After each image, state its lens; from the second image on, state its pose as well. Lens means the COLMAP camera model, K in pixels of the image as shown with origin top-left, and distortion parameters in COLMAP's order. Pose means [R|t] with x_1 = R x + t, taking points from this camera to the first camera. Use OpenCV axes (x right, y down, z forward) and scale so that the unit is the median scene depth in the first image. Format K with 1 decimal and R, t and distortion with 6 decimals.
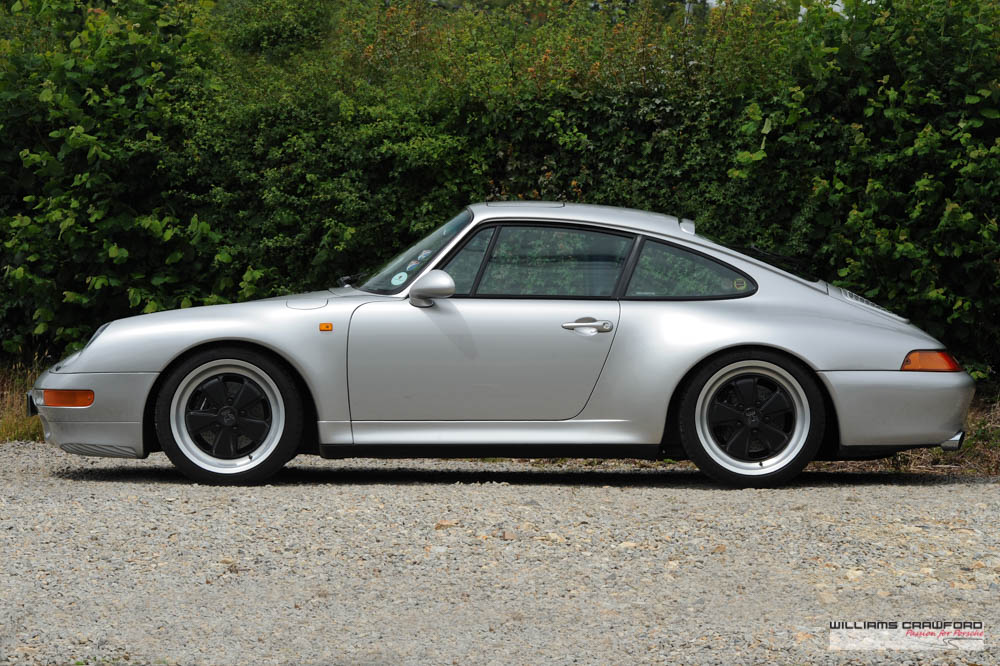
lens RADIAL K [[3598.7, 0, 499.5], [0, 3598.7, 329.7], [0, 0, 1]] dist [0.466429, 0.000000]
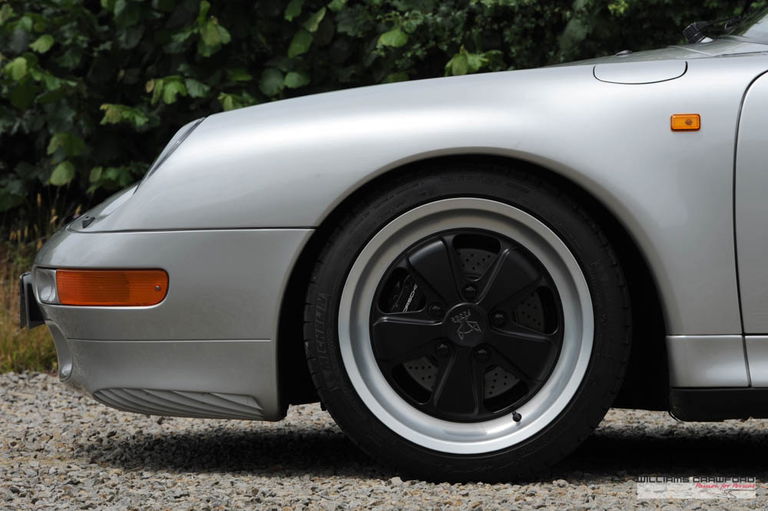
lens RADIAL K [[3868.3, 0, 384.9], [0, 3868.3, 261.5], [0, 0, 1]] dist [2.742392, 0.000000]
pose [[0.998779, -0.007310, -0.048867, -0.060547], [0.007774, 0.999926, 0.009304, 0.011316], [0.048795, -0.009672, 0.998762, 0.509256]]
